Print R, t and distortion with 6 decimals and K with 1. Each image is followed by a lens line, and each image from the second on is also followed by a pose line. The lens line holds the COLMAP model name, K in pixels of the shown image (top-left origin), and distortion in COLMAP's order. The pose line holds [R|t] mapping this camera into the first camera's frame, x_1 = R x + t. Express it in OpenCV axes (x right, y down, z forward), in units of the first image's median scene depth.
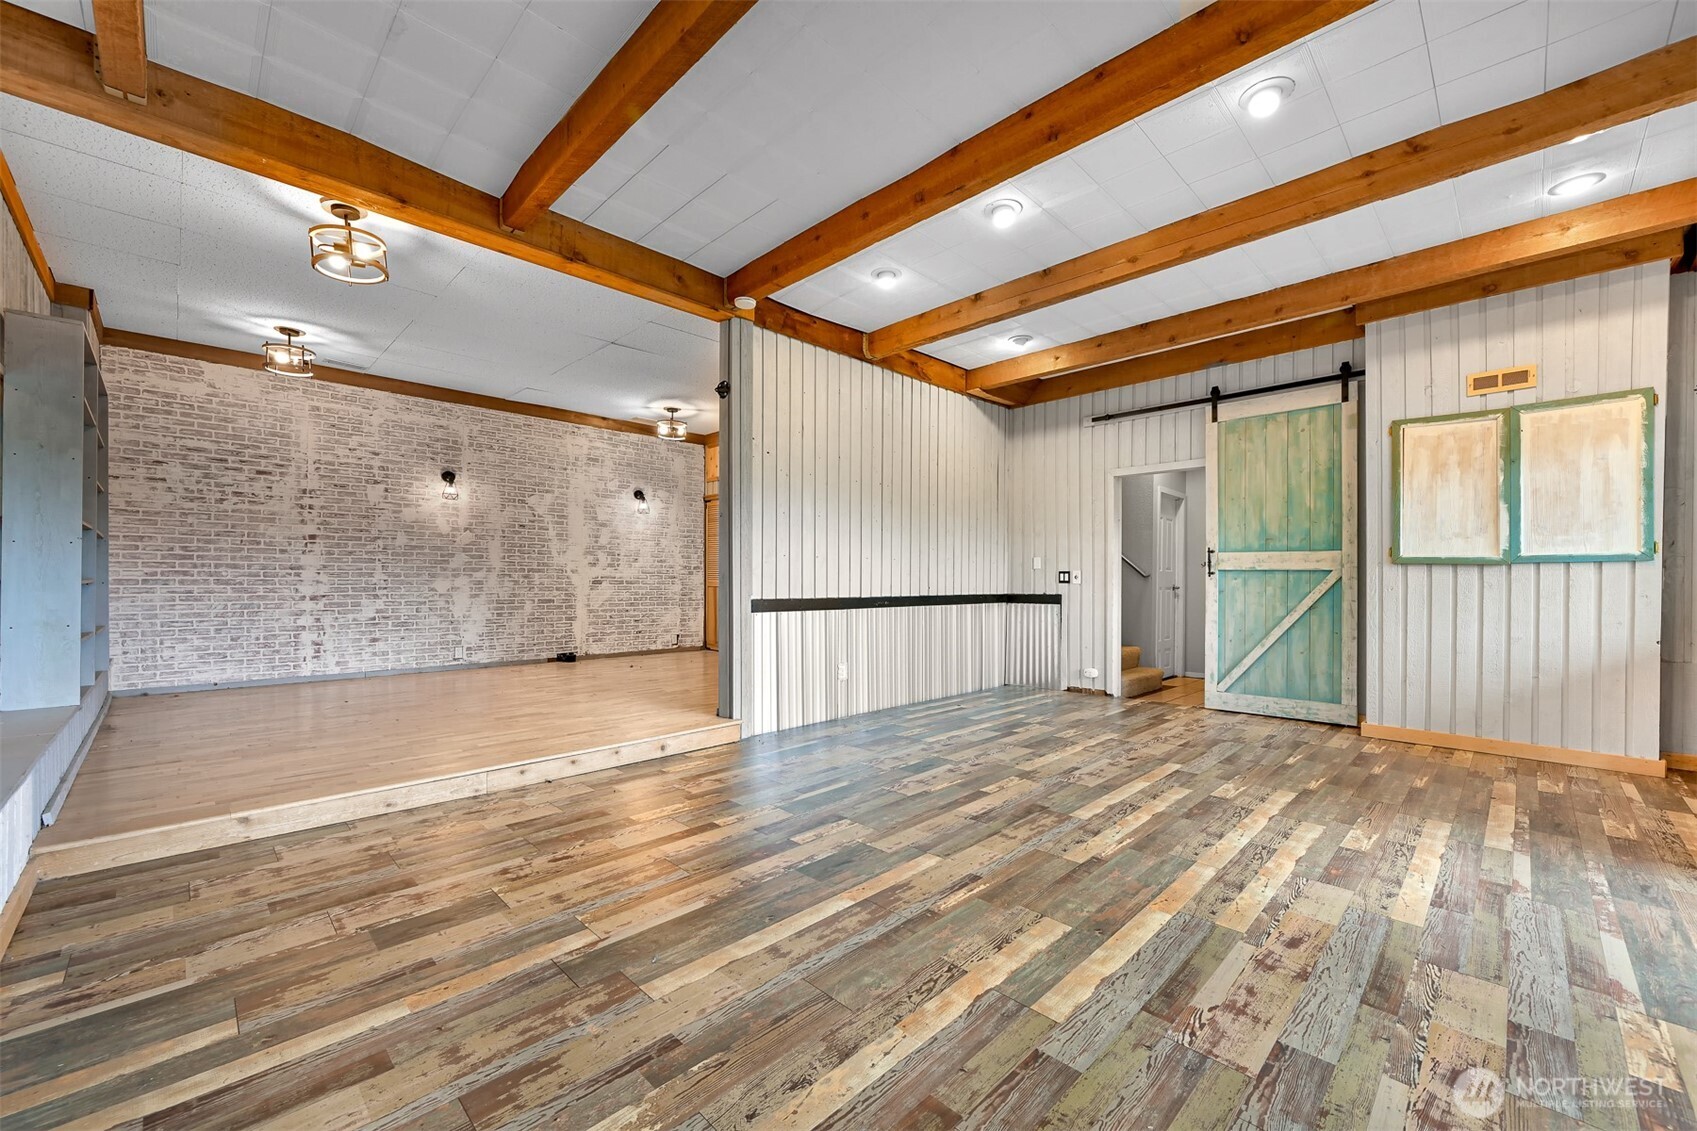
lens RADIAL K [[665.4, 0, 848.5], [0, 665.4, 565.5], [0, 0, 1]] dist [-0.001426, -0.000311]
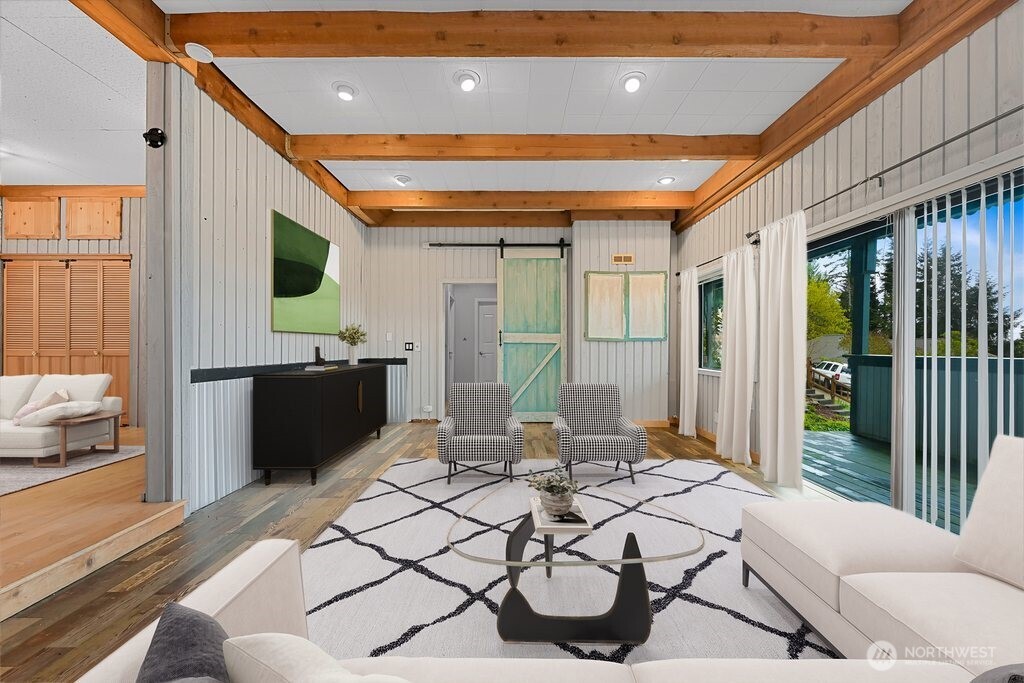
lens RADIAL K [[410.1, 0, 515.2], [0, 410.1, 343.6], [0, 0, 1]] dist [0.000153, -0.000089]
pose [[0.707627, 0.006500, 0.706556, -0.214893], [-0.015271, 0.999865, 0.006096, 0.002082], [-0.706421, -0.015104, 0.707630, 0.240664]]
